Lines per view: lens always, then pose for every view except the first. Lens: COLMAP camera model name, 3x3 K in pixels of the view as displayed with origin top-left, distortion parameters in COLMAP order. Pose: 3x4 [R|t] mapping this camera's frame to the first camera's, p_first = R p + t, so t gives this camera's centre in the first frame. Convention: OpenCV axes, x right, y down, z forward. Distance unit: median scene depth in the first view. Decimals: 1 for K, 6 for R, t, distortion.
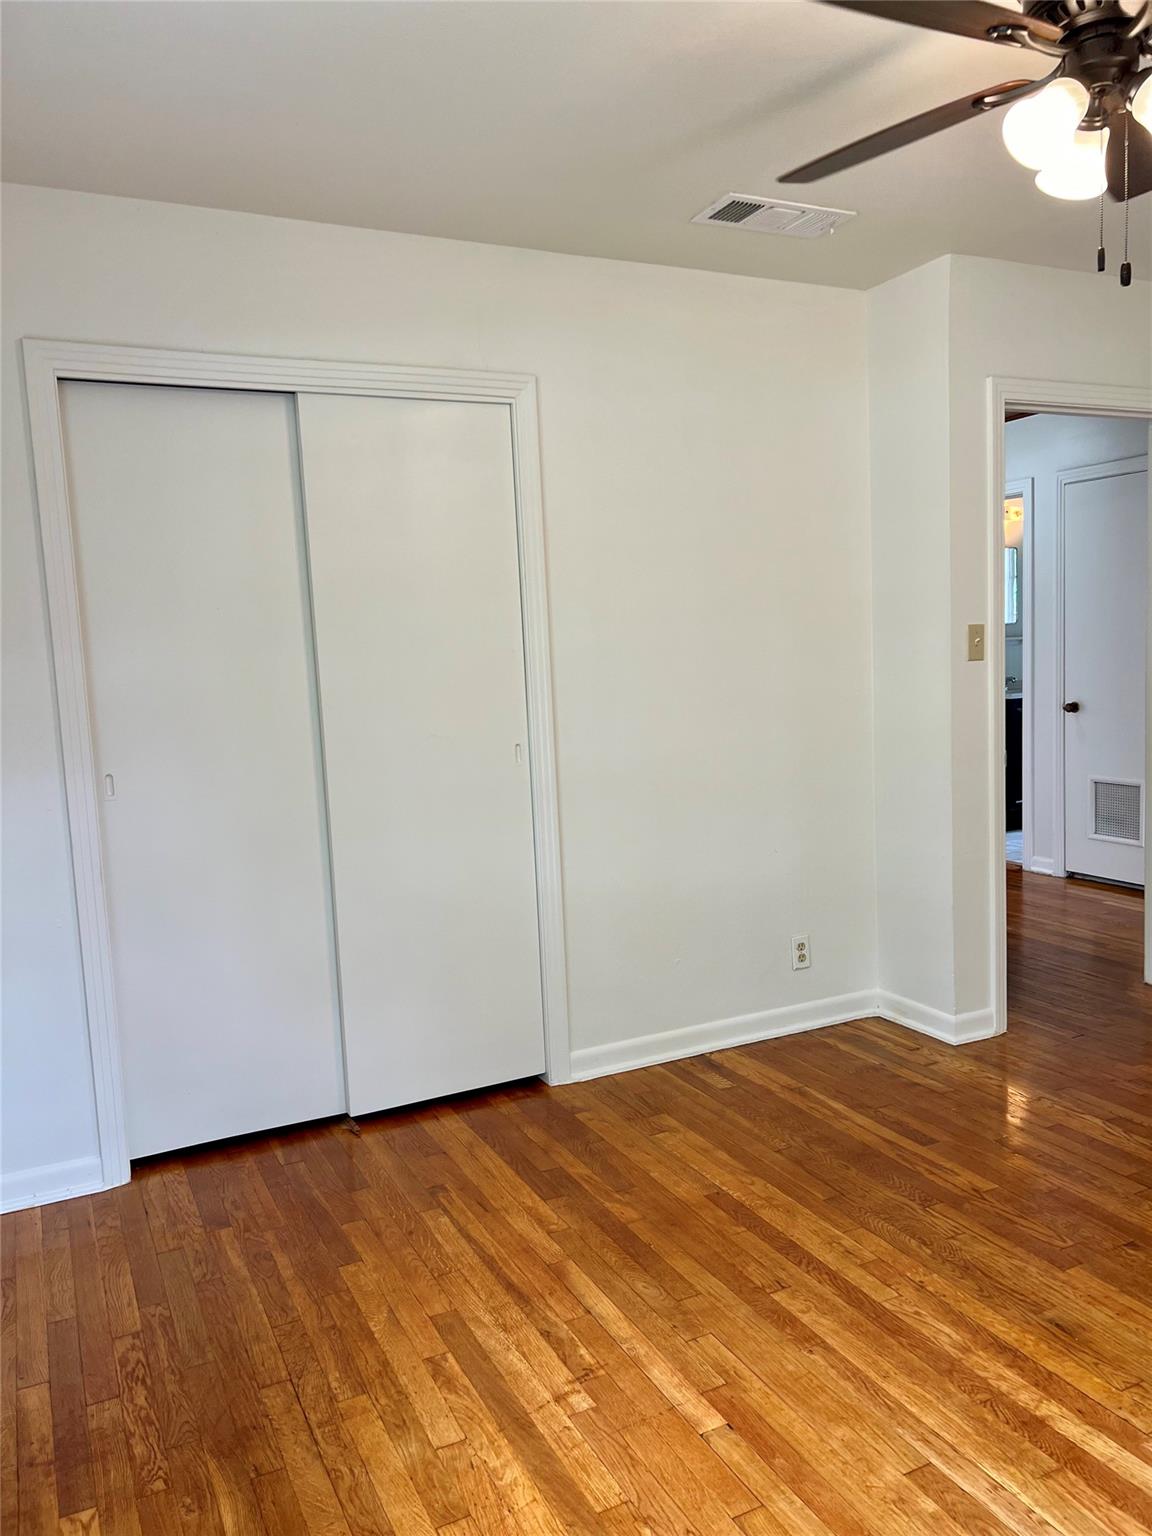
lens RADIAL K [[1163.9, 0, 575.1], [0, 1163.9, 767.9], [0, 0, 1]] dist [0.054654, -0.067441]
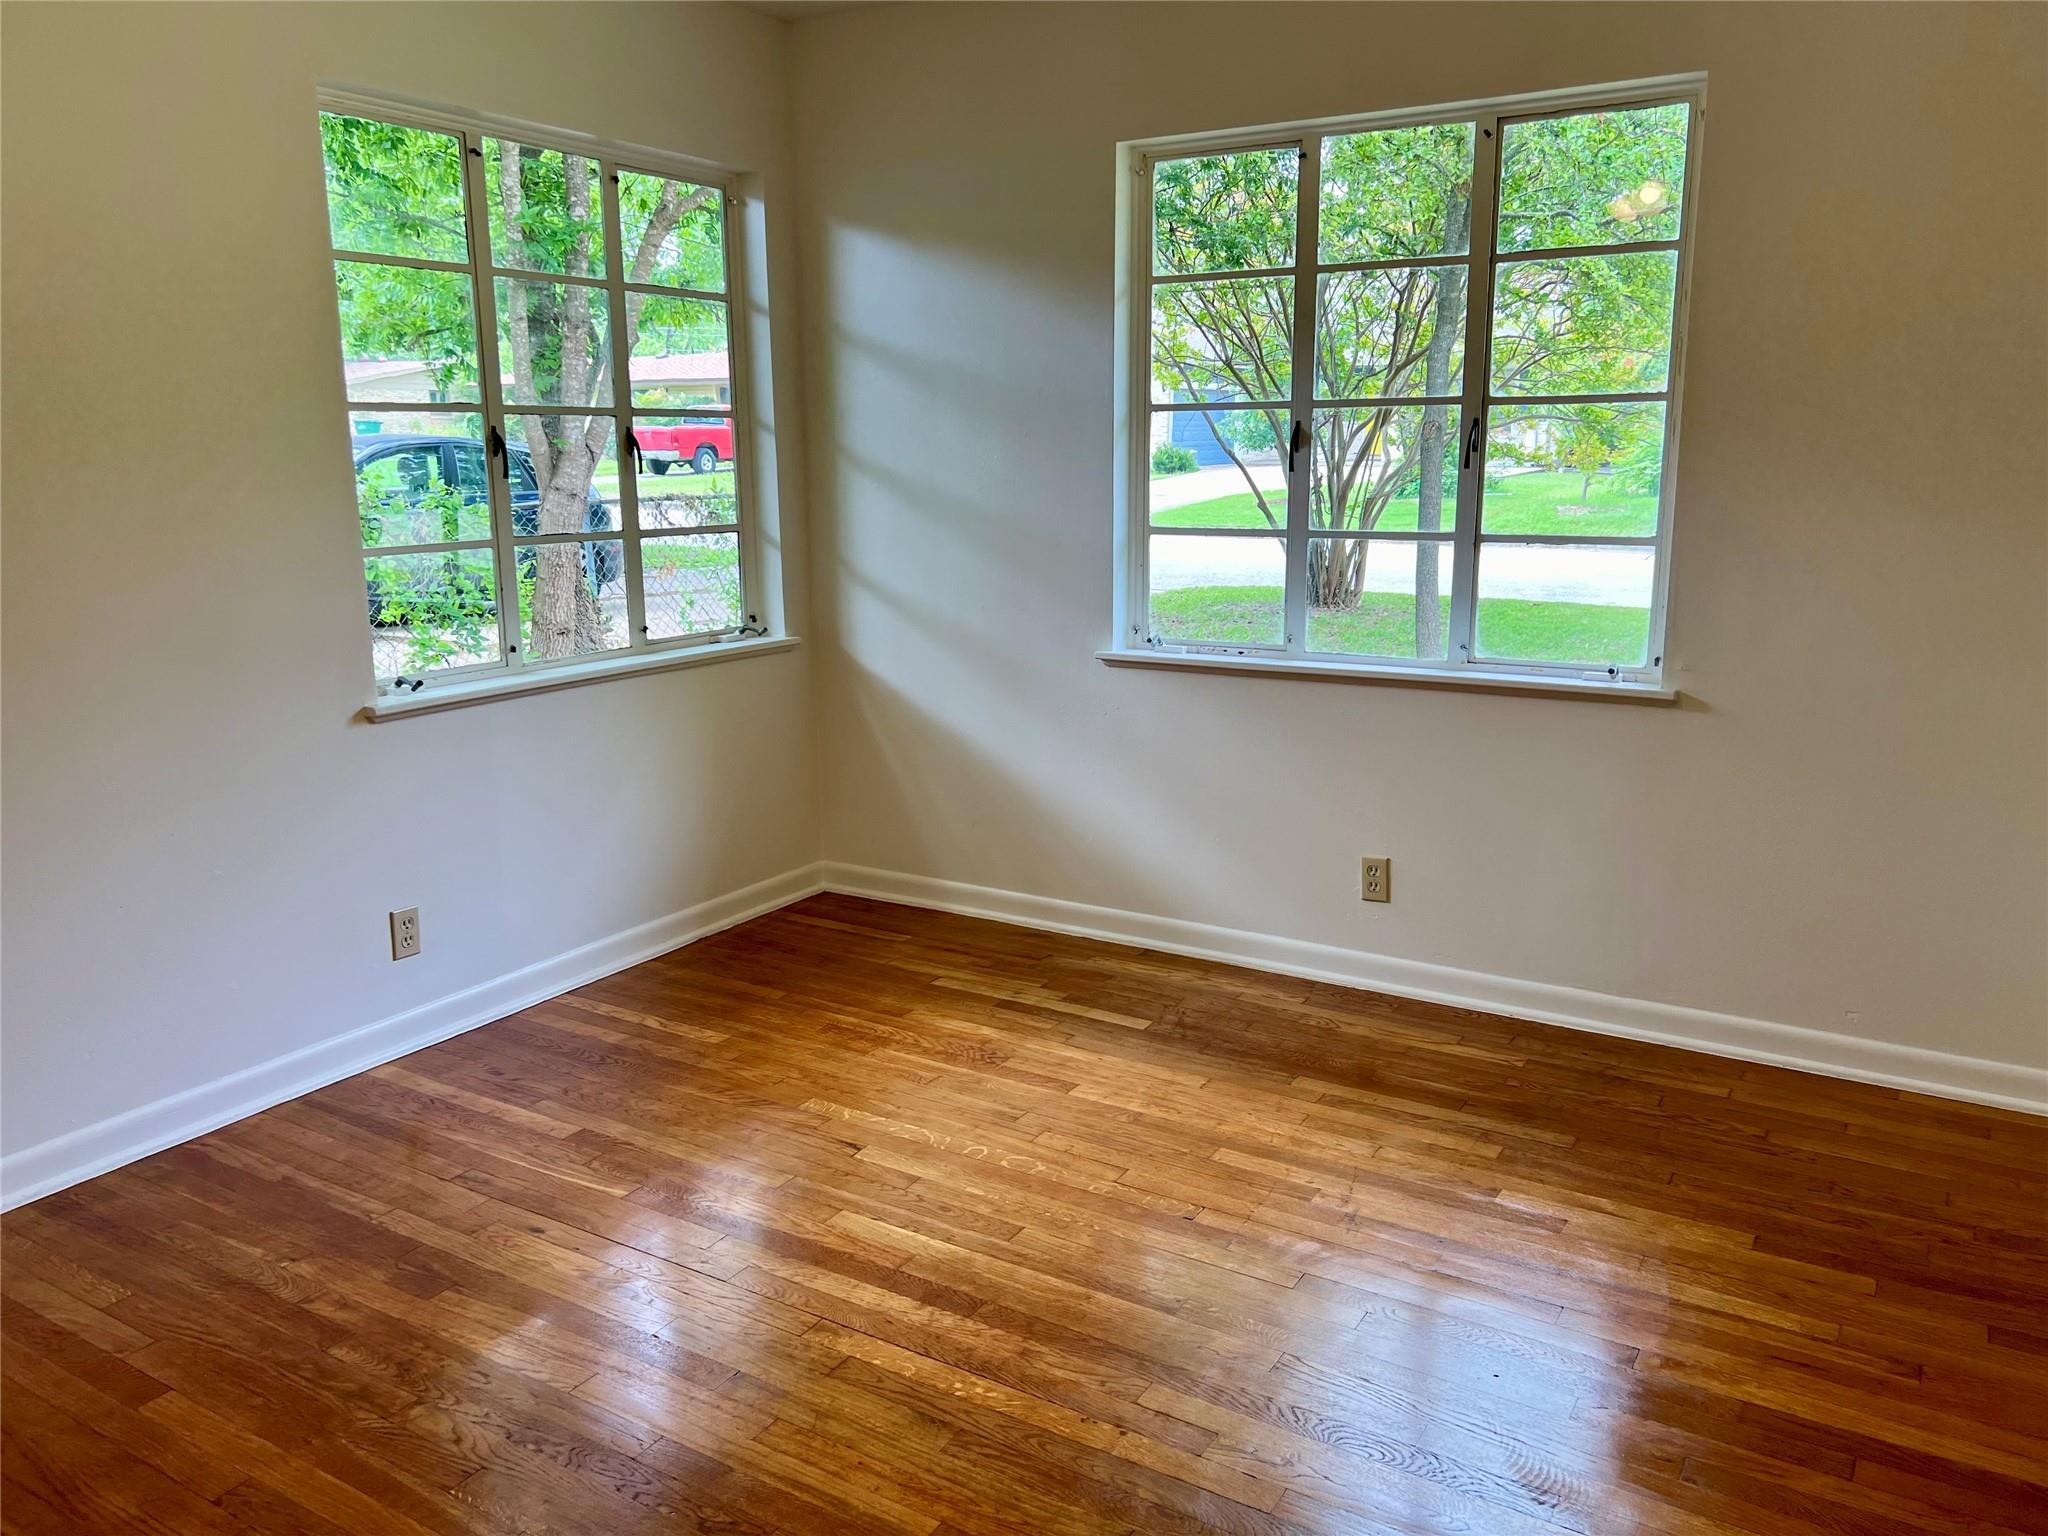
lens RADIAL K [[1551.9, 0, 1054.2], [0, 1551.9, 779.5], [0, 0, 1]] dist [0.054654, -0.067441]
pose [[-0.833395, 0.169718, -0.525974, 0.854535], [-0.008770, 0.947502, 0.319630, -0.242741], [0.552608, 0.270991, -0.788155, 1.836329]]
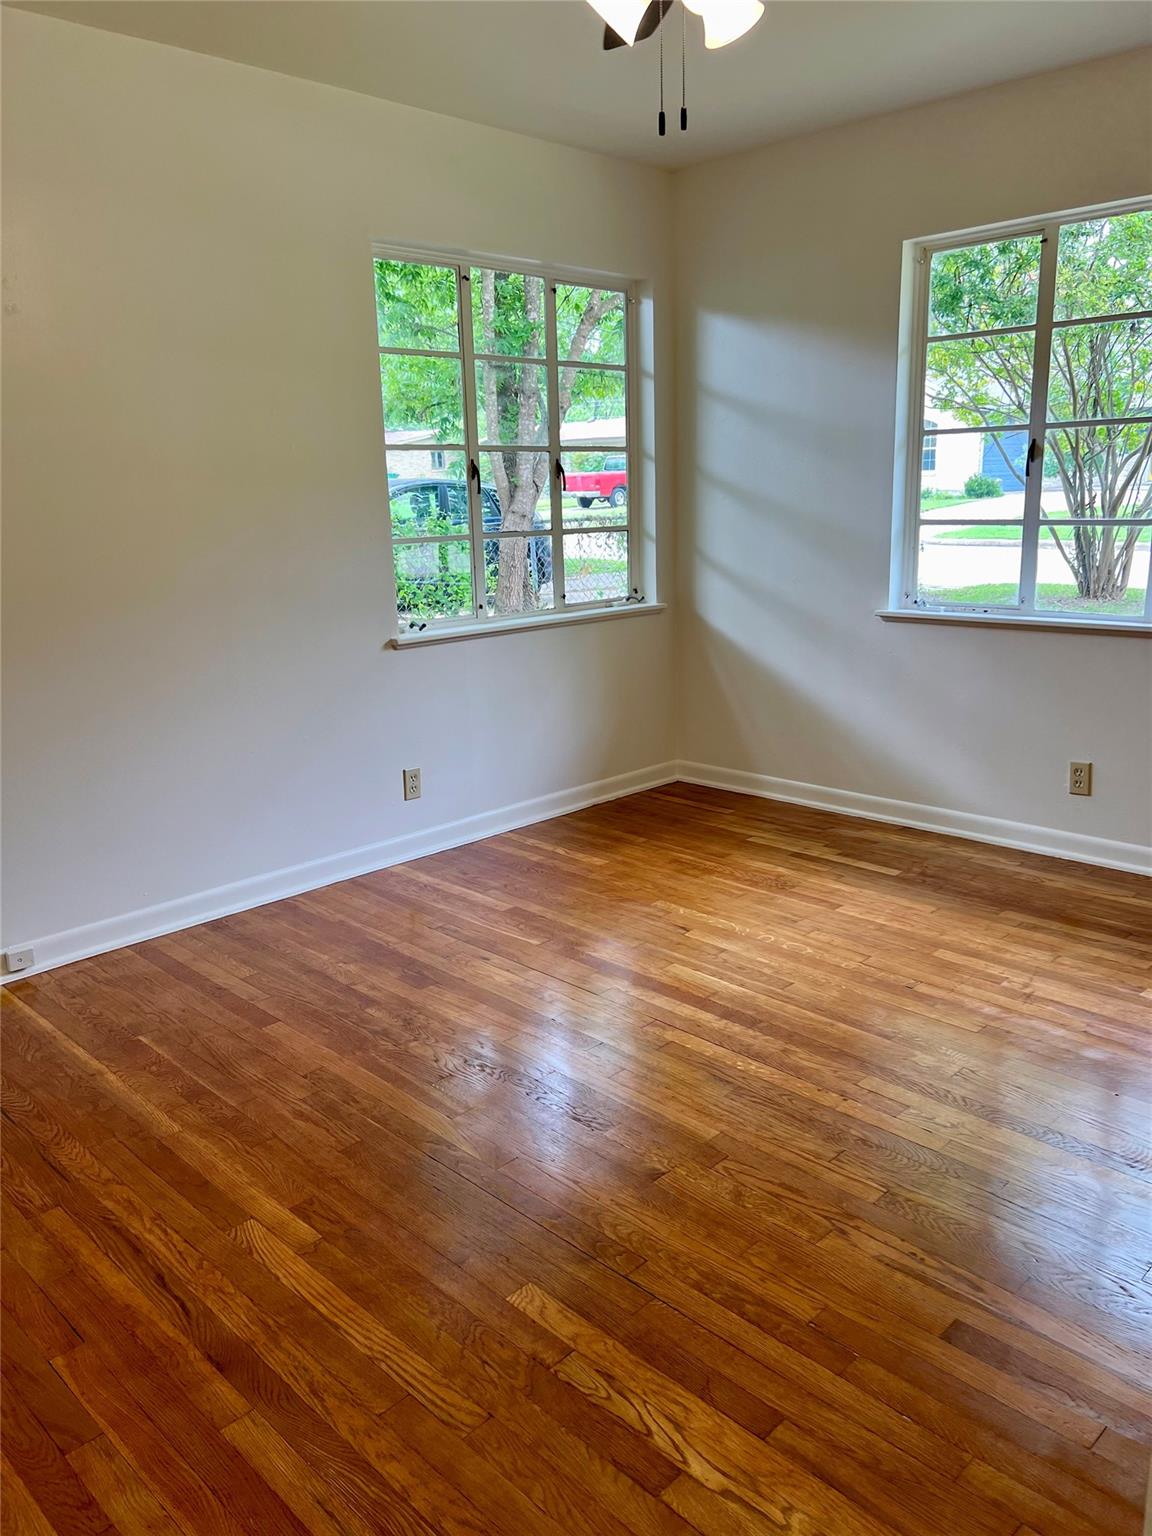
lens RADIAL K [[1163.9, 0, 588.9], [0, 1163.9, 767.5], [0, 0, 1]] dist [0.054654, -0.067441]
pose [[-0.939069, 0.151216, -0.308681, 0.904015], [0.038948, 0.939060, 0.341539, -0.232136], [0.341516, 0.308706, -0.887731, 2.024092]]
